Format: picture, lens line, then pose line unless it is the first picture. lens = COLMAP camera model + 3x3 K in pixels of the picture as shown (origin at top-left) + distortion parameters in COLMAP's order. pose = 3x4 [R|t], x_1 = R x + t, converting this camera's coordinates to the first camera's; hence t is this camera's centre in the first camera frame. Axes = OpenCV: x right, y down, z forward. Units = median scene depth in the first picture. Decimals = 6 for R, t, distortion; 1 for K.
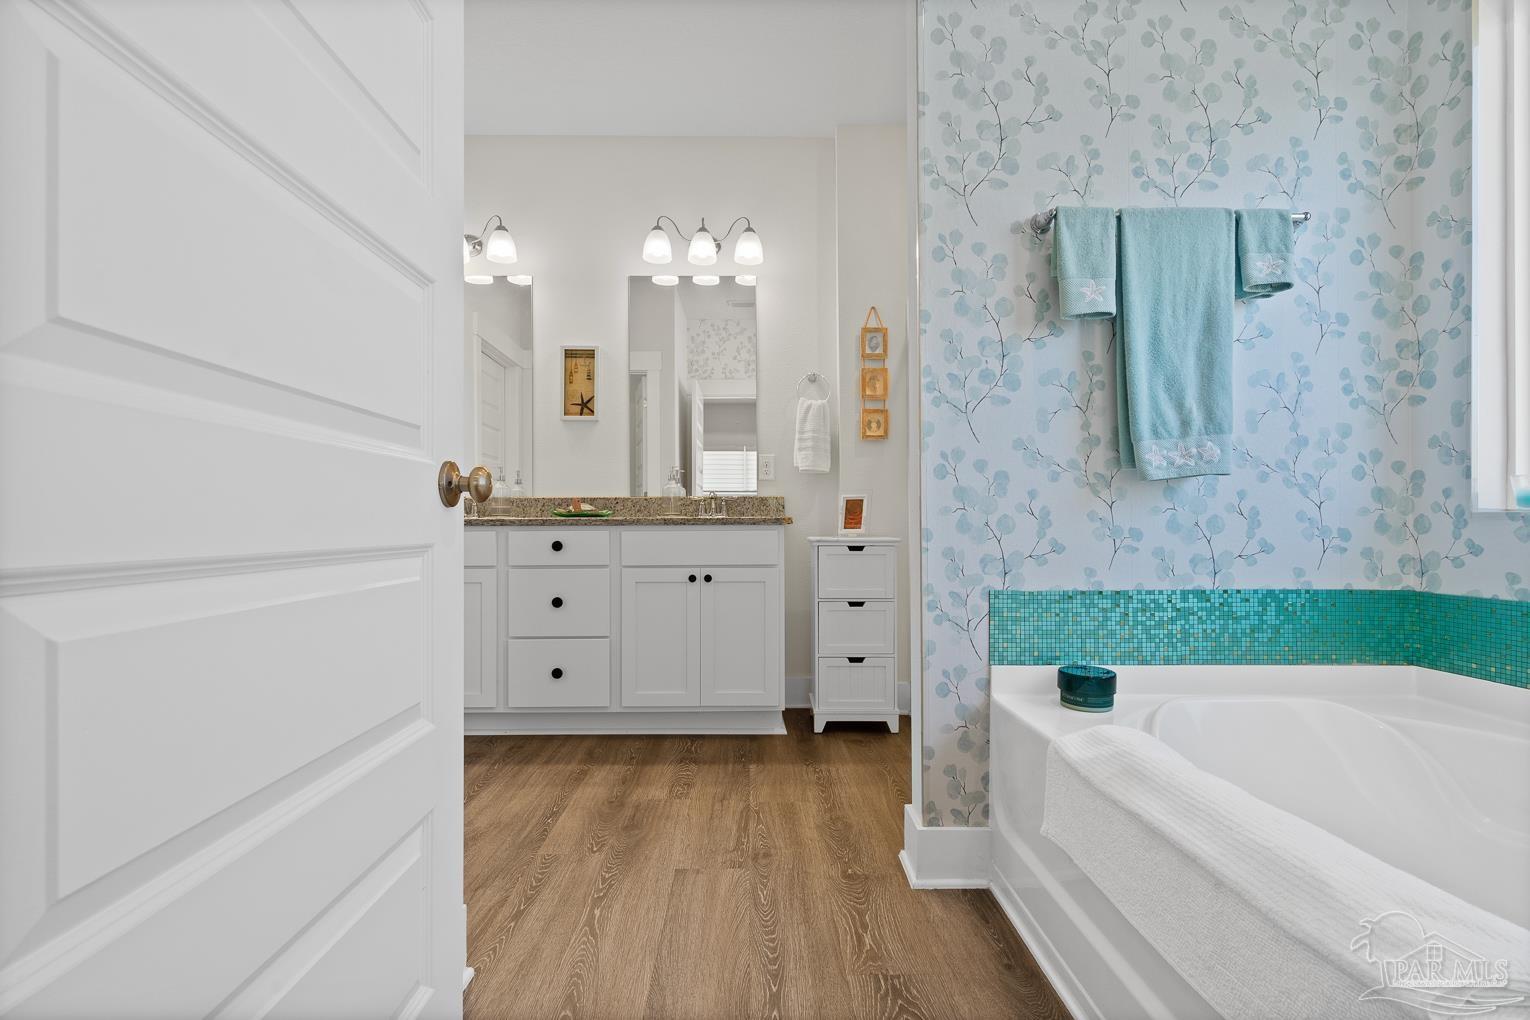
lens RADIAL K [[713.4, 0, 761.7], [0, 713.4, 500.7], [0, 0, 1]] dist [-0.004649, -0.000265]
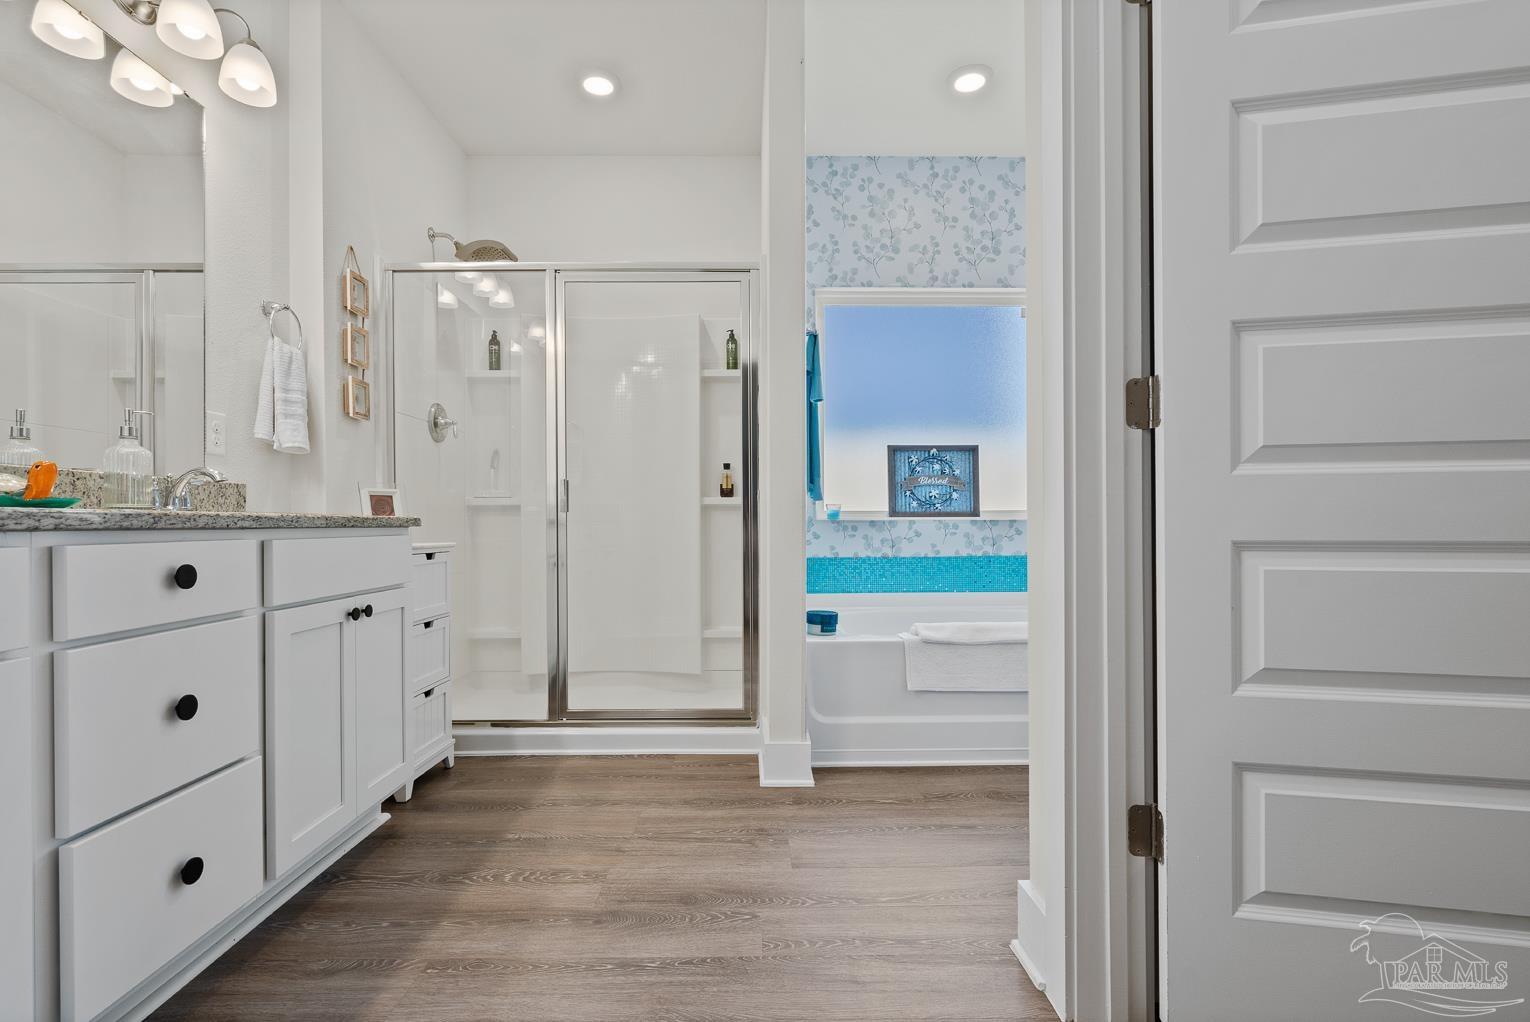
lens RADIAL K [[701.7, 0, 754.7], [0, 701.7, 503.4], [0, 0, 1]] dist [-0.003147, 0.000931]
pose [[0.032916, 0.032332, 0.998935, -0.678403], [-0.027850, 0.999118, -0.031421, 0.021991], [-0.999070, -0.026786, 0.033787, 0.623070]]
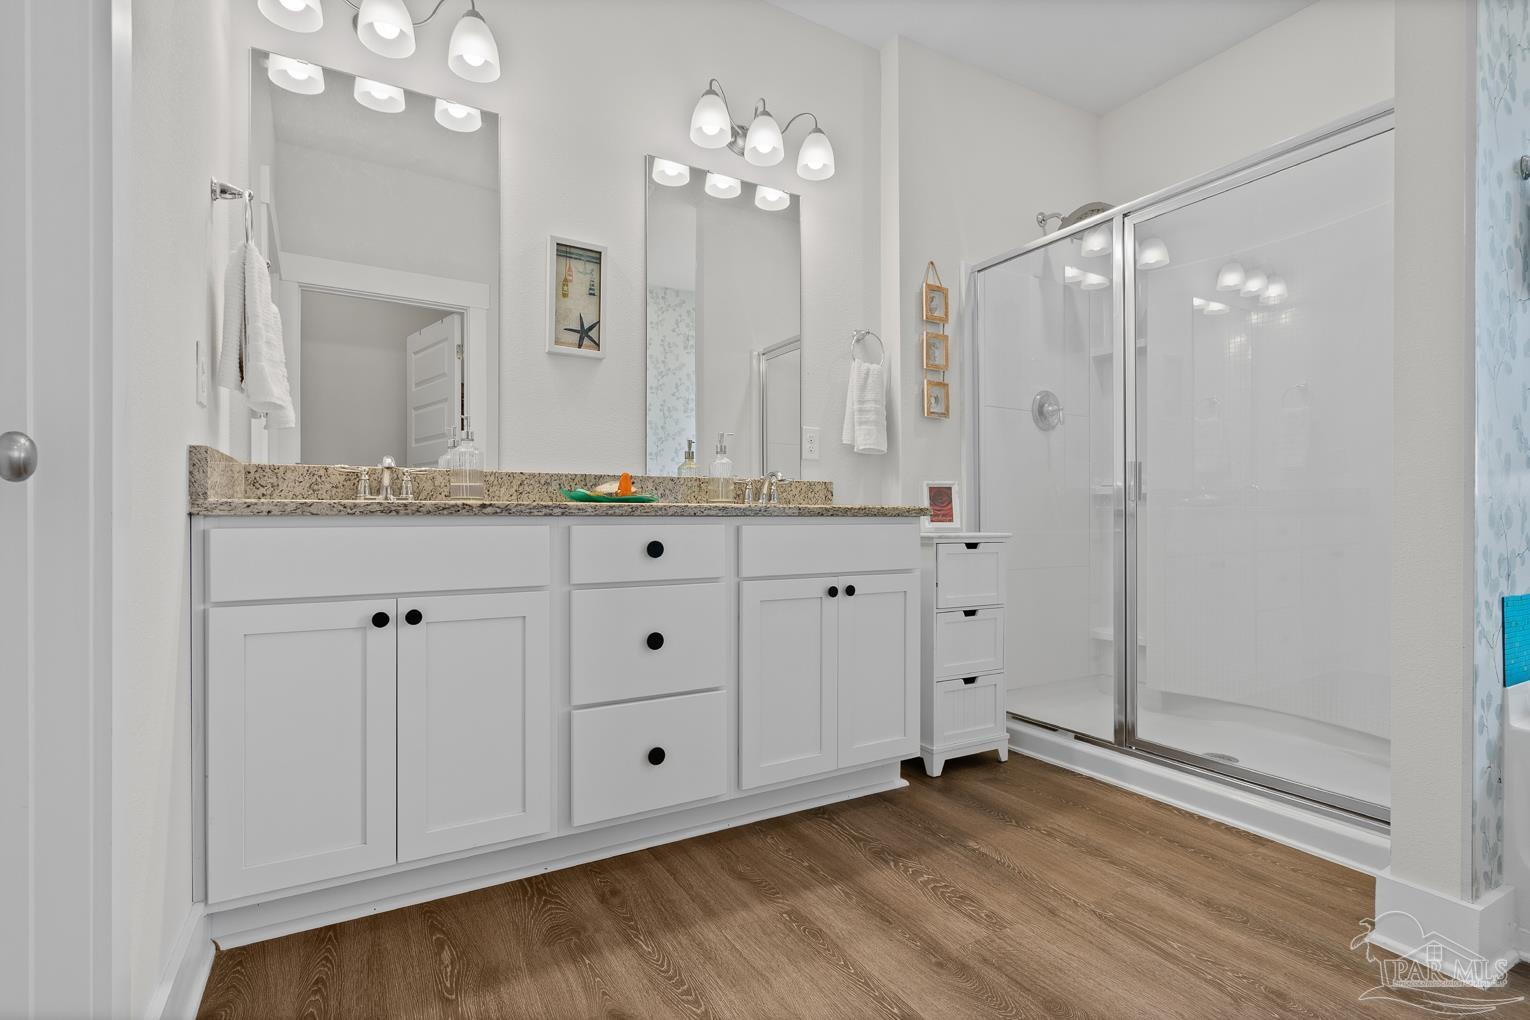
lens RADIAL K [[701.7, 0, 754.7], [0, 701.7, 502.4], [0, 0, 1]] dist [-0.003147, 0.000931]
pose [[0.877105, 0.014421, 0.480082, -0.487204], [-0.020185, 0.999773, 0.006846, 0.016340], [-0.479874, -0.015695, 0.877197, 0.413797]]
